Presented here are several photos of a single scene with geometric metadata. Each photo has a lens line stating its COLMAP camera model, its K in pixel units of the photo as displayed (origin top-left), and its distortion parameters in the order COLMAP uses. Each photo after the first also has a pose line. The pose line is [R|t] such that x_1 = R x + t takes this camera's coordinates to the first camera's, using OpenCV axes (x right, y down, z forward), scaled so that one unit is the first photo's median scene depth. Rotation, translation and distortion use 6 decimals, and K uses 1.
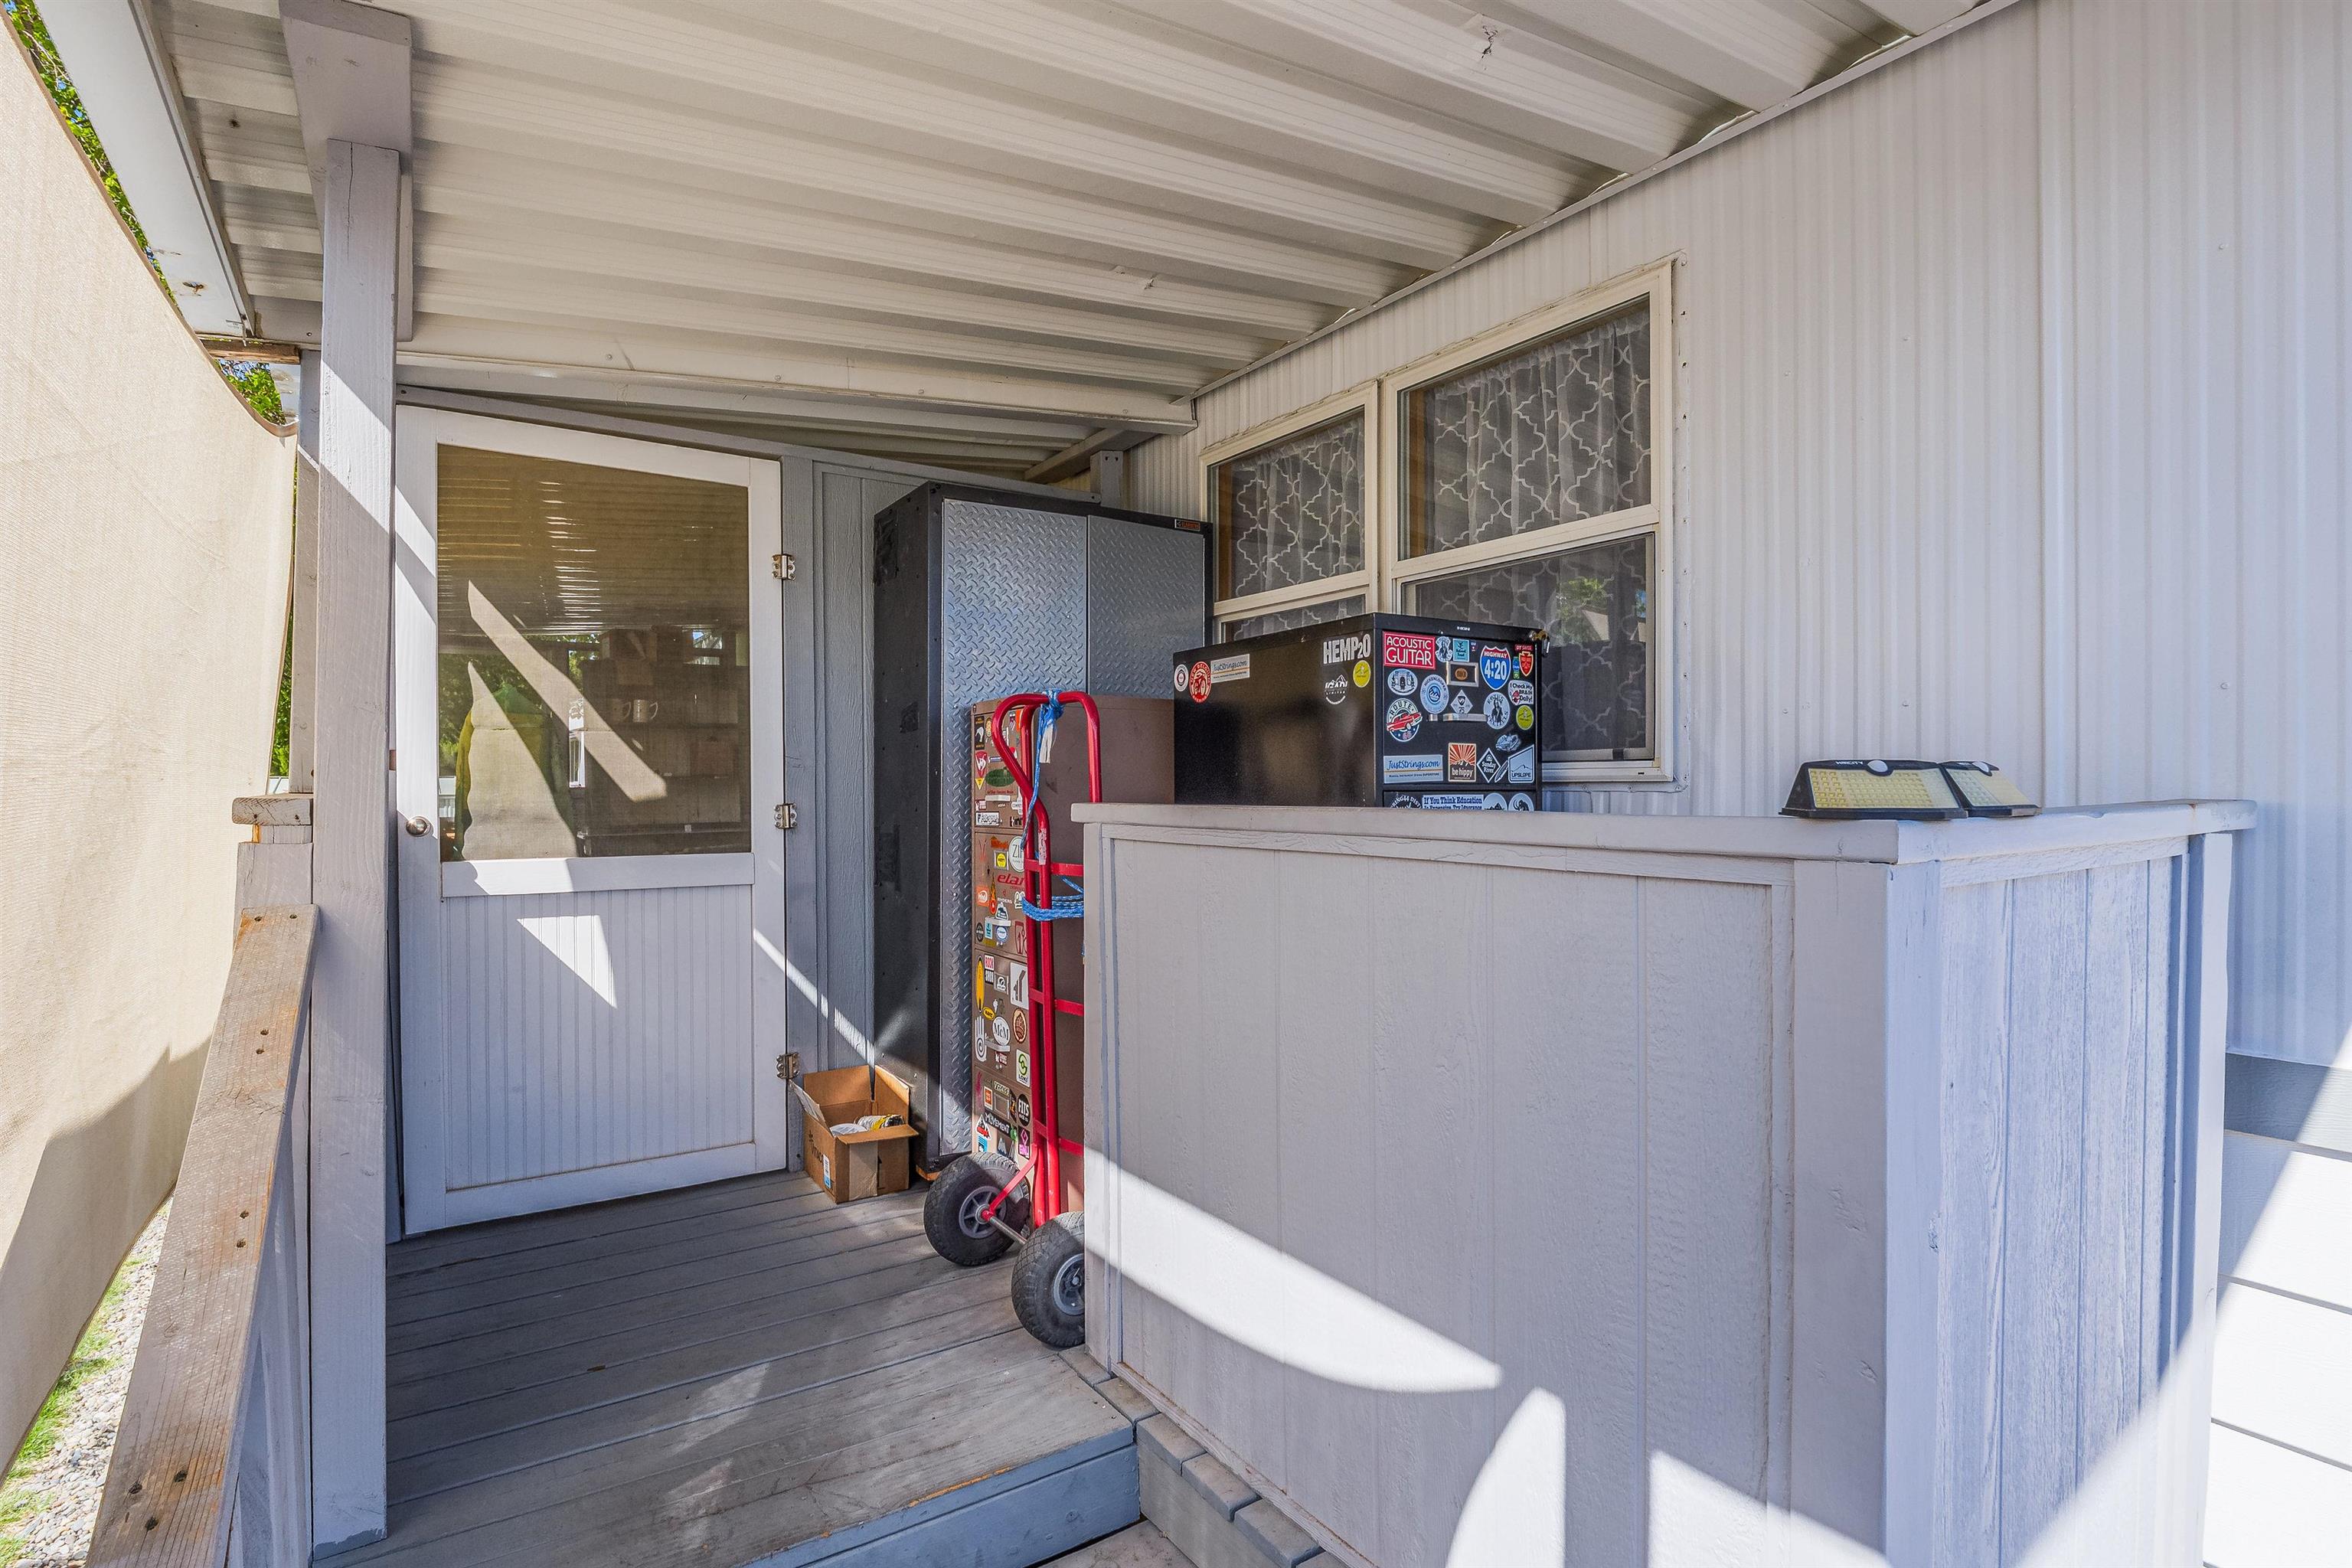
lens RADIAL K [[1141.2, 0, 1171.5], [0, 1141.2, 781.6], [0, 0, 1]] dist [-0.017069, -0.000771]
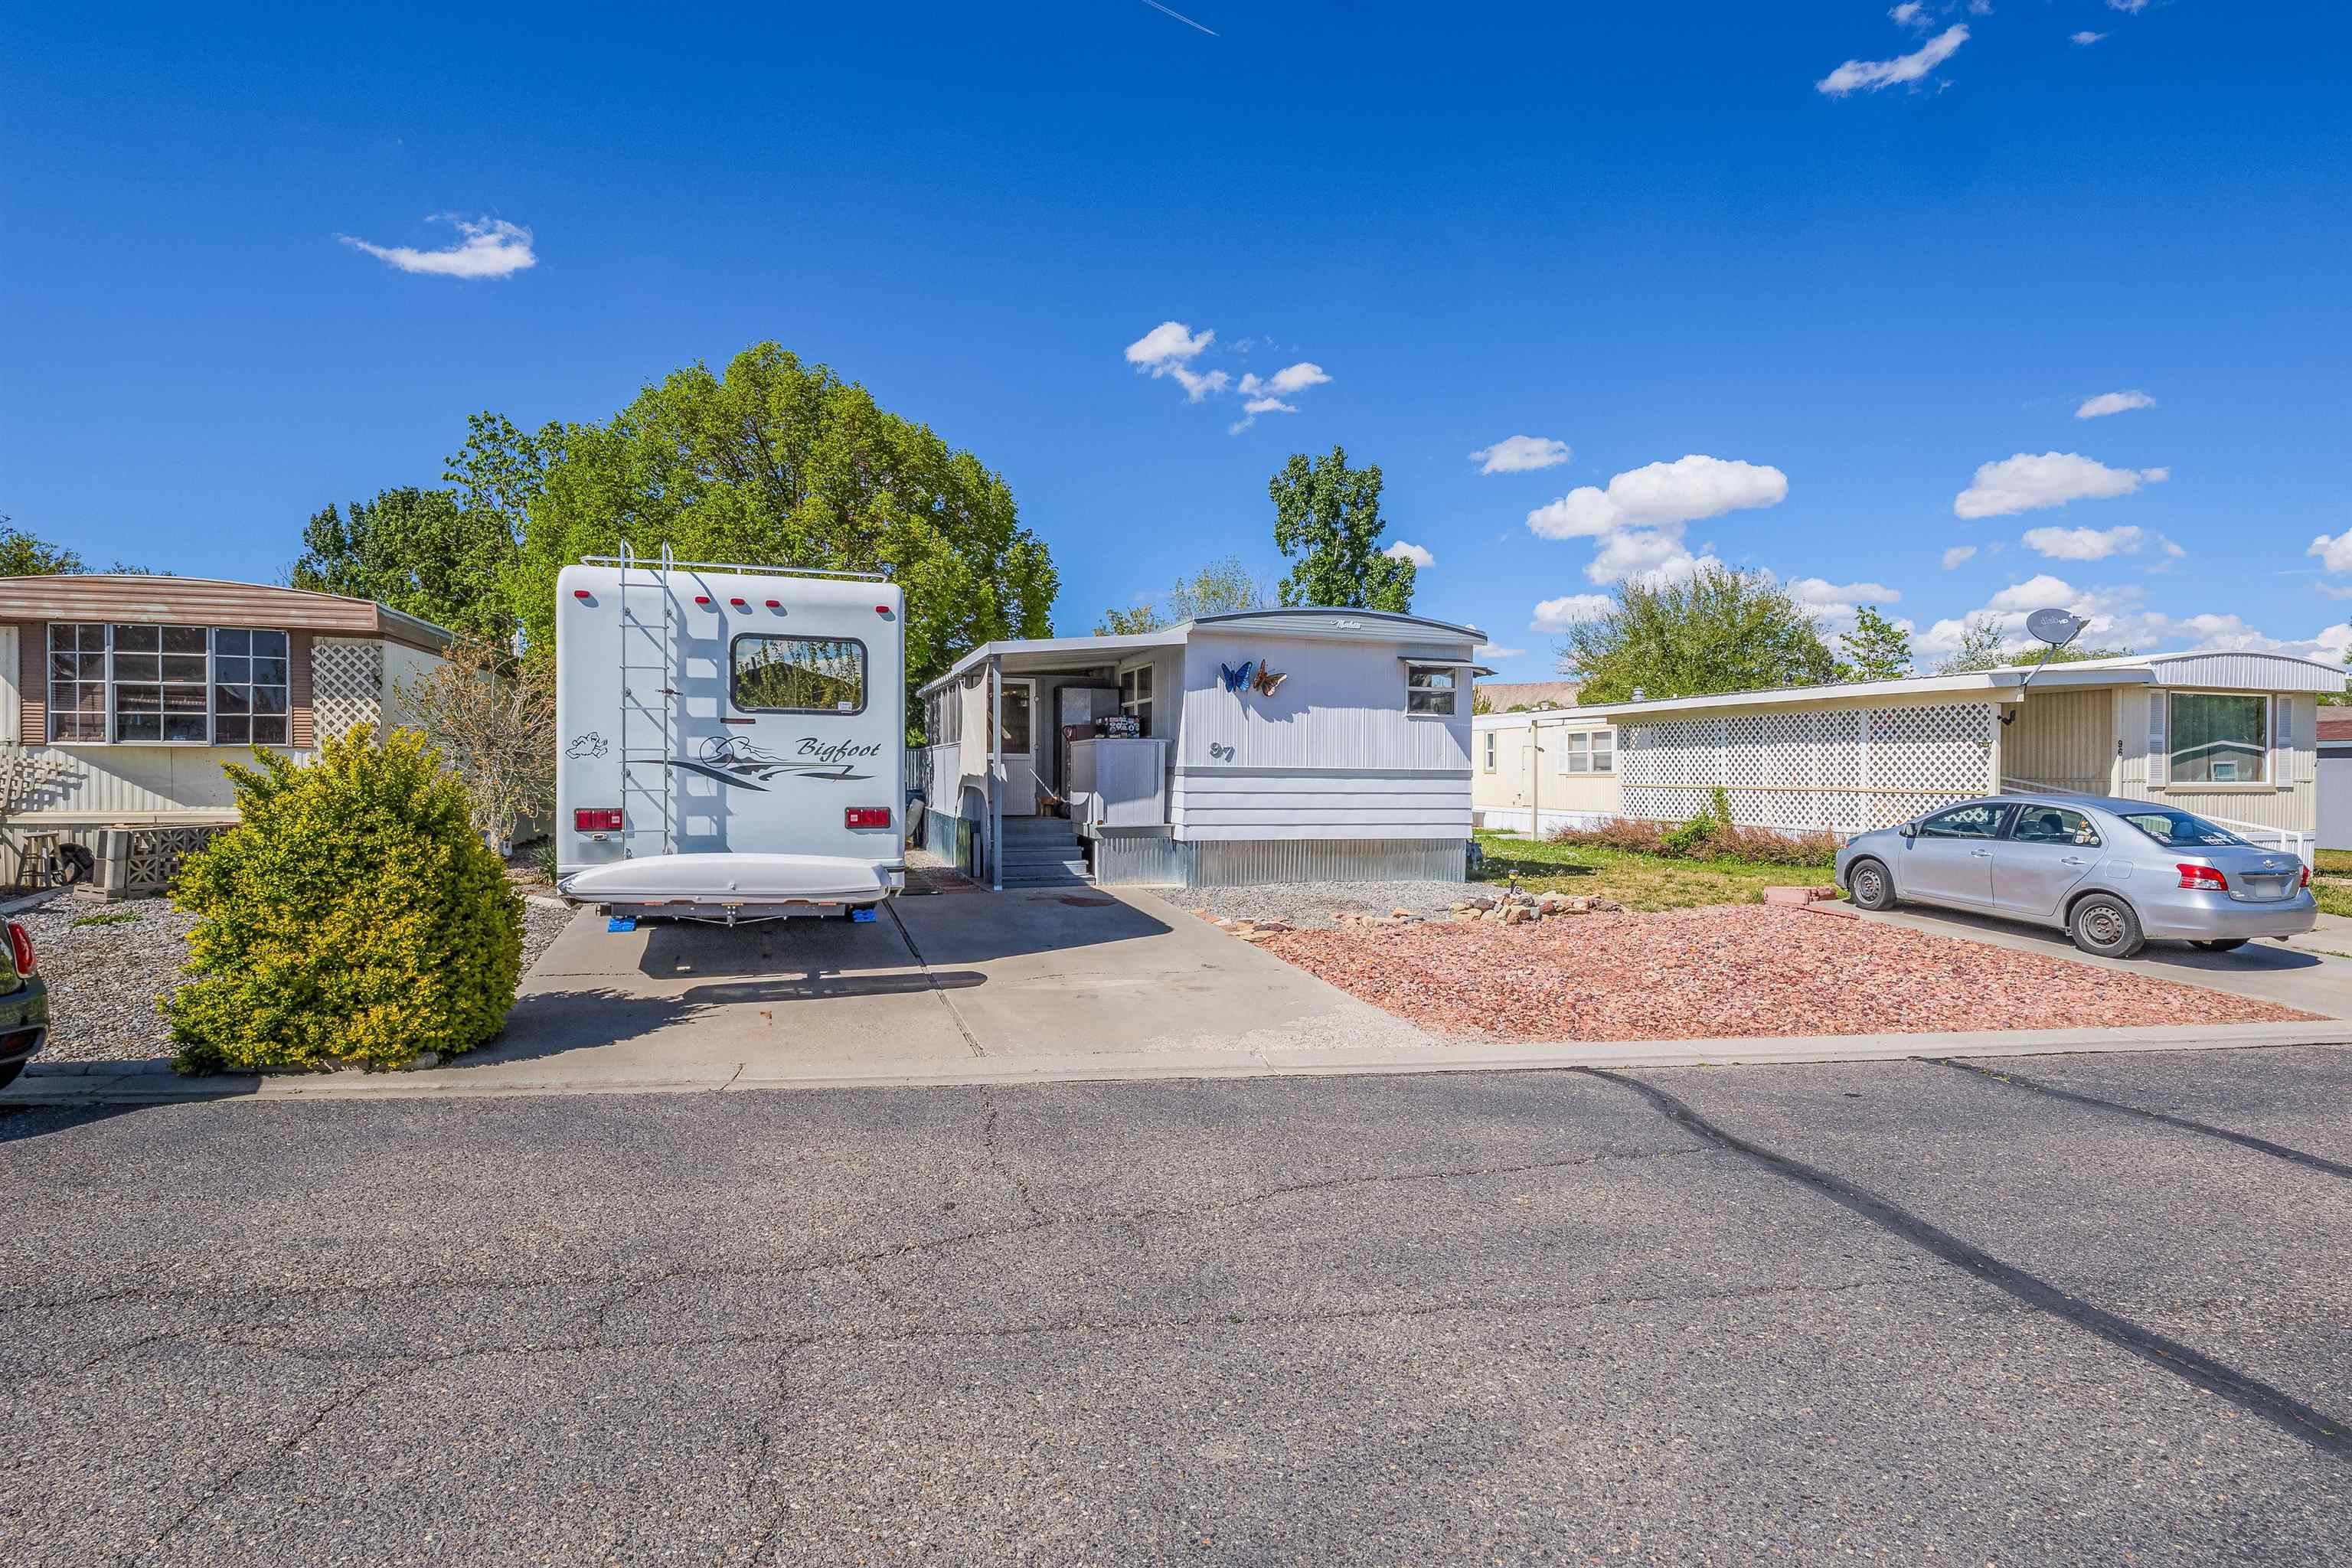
lens RADIAL K [[1130.8, 0, 1176.0], [0, 1130.8, 784.0], [0, 0, 1]] dist [-0.013391, -0.000812]
pose [[0.965772, 0.011692, -0.259130, 1.759108], [-0.008874, 0.999888, 0.012039, 0.142565], [0.259242, -0.009327, 0.965767, -4.158096]]
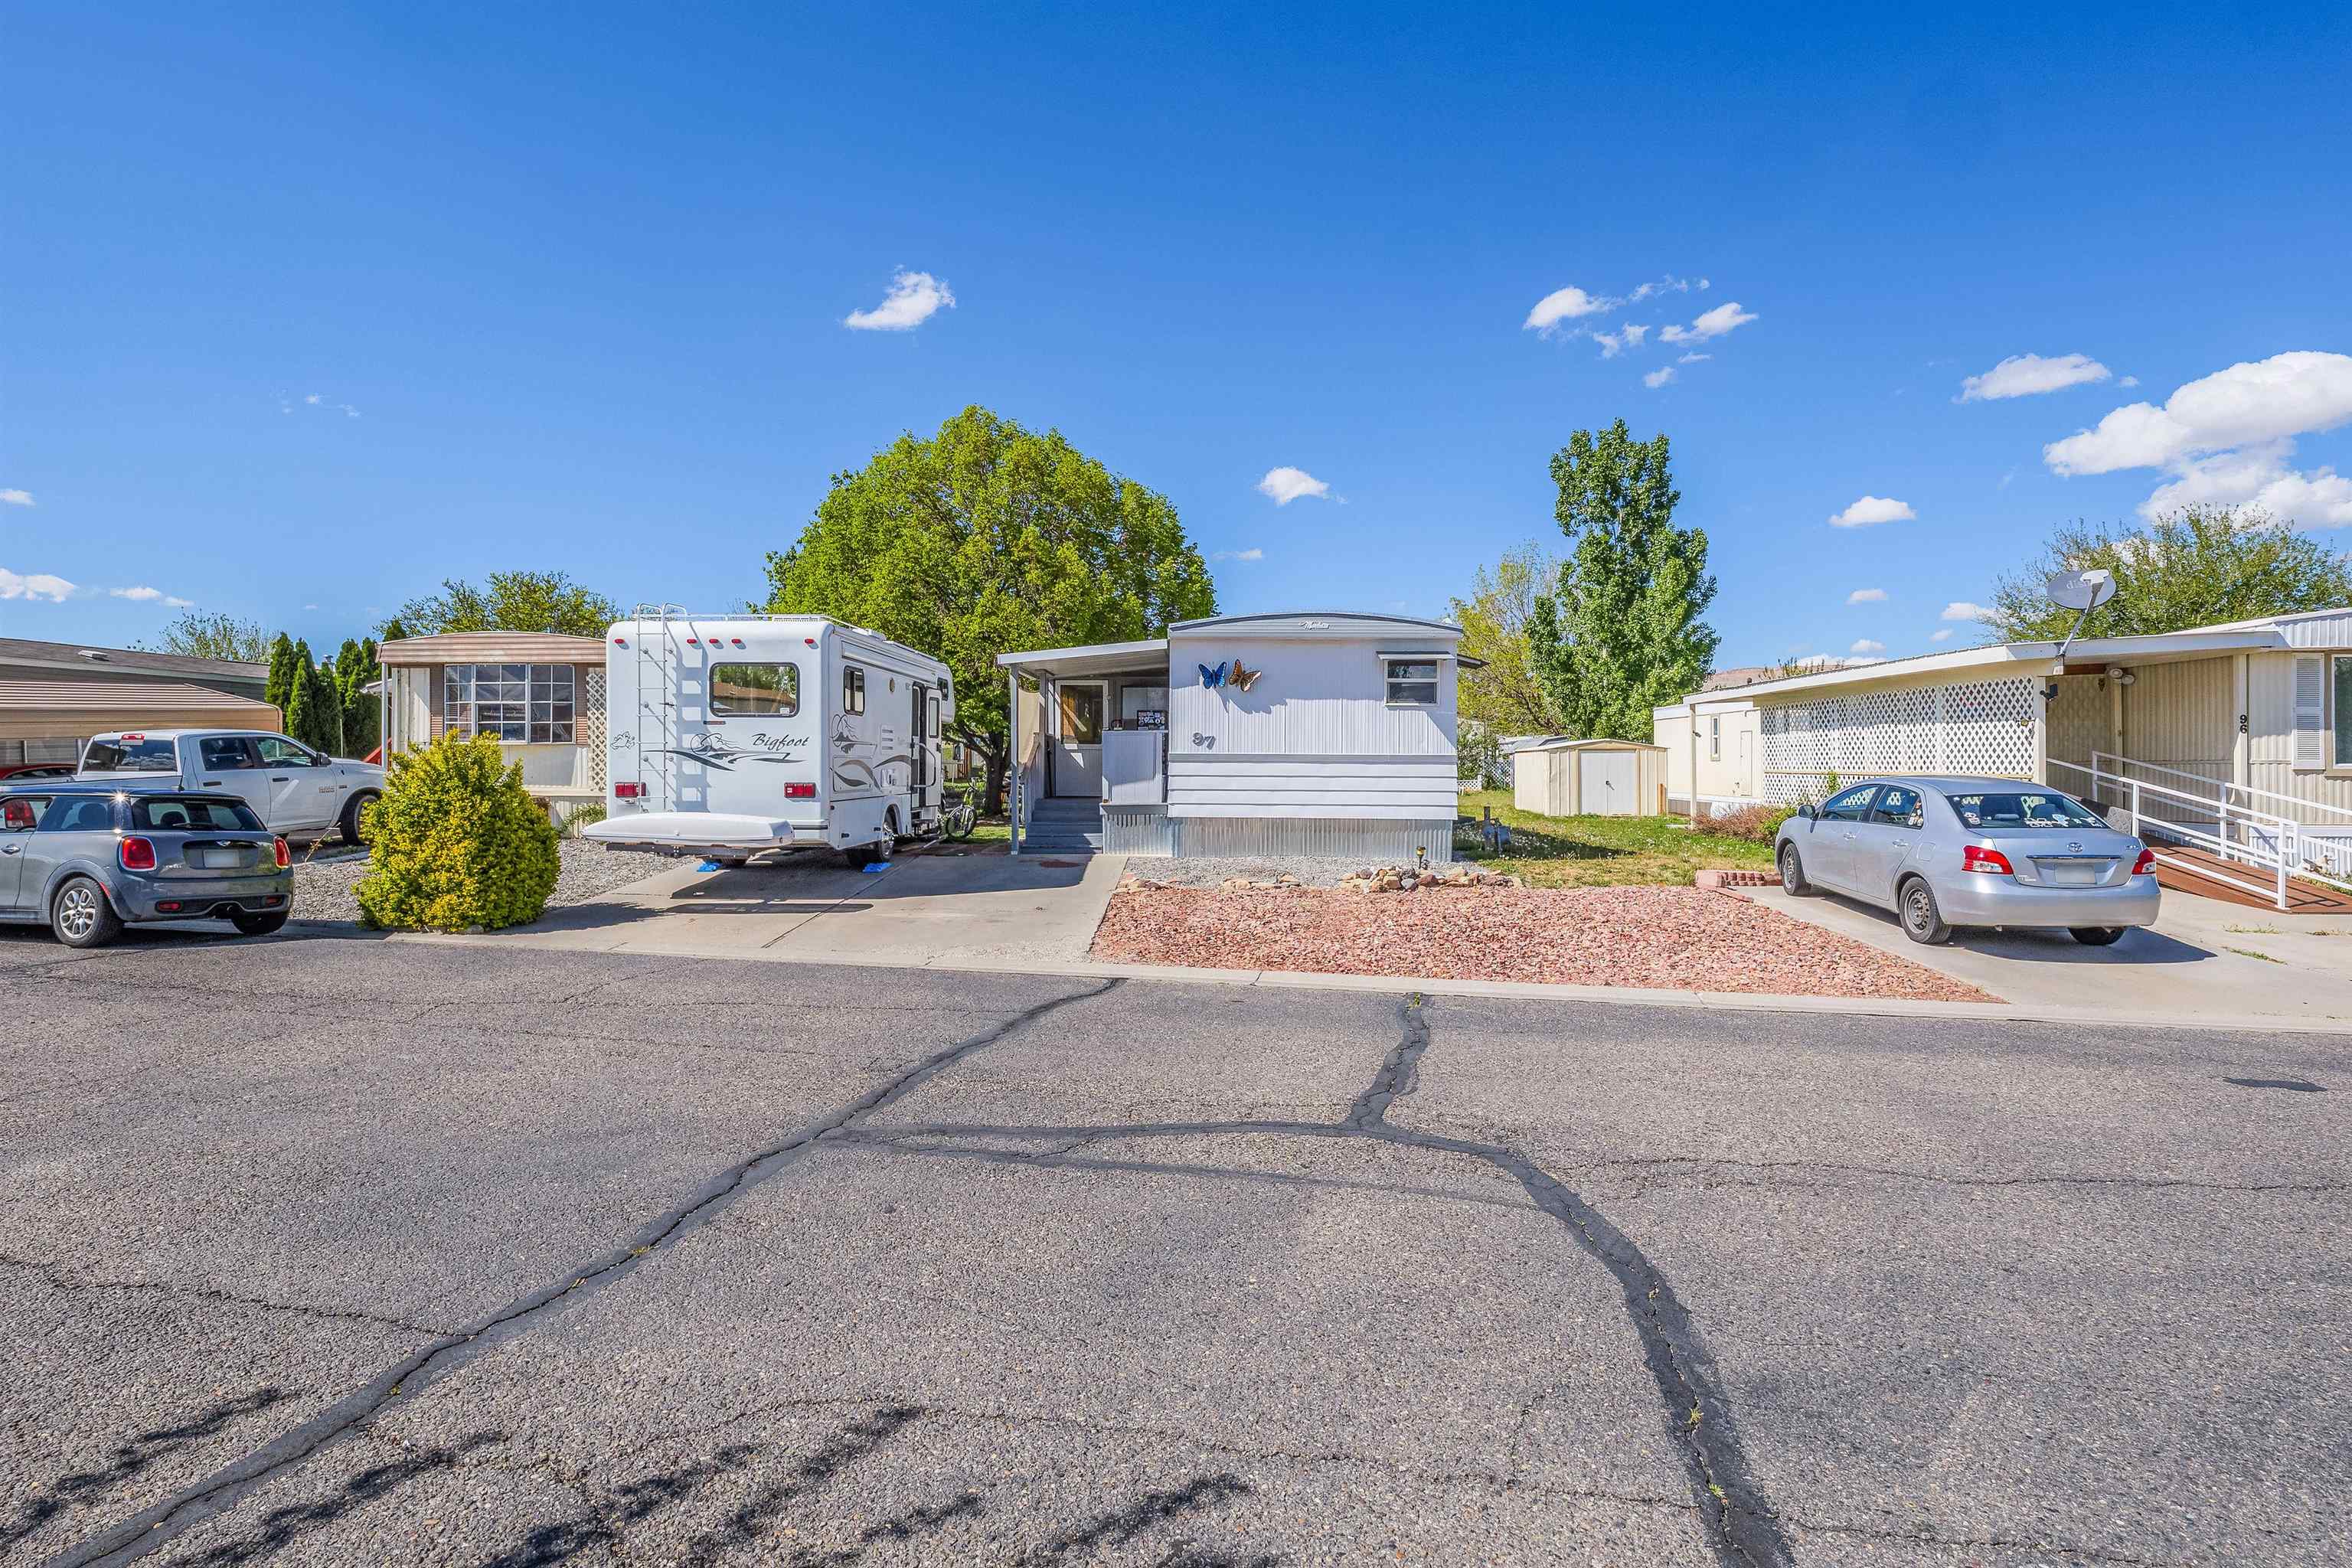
lens RADIAL K [[1150.5, 0, 1178.3], [0, 1150.5, 765.8], [0, 0, 1]] dist [-0.011467, -0.000117]
pose [[0.812796, 0.006222, -0.582516, 3.869603], [-0.004035, 0.999979, 0.005052, 0.158247], [0.582535, -0.001756, 0.812804, -4.126418]]
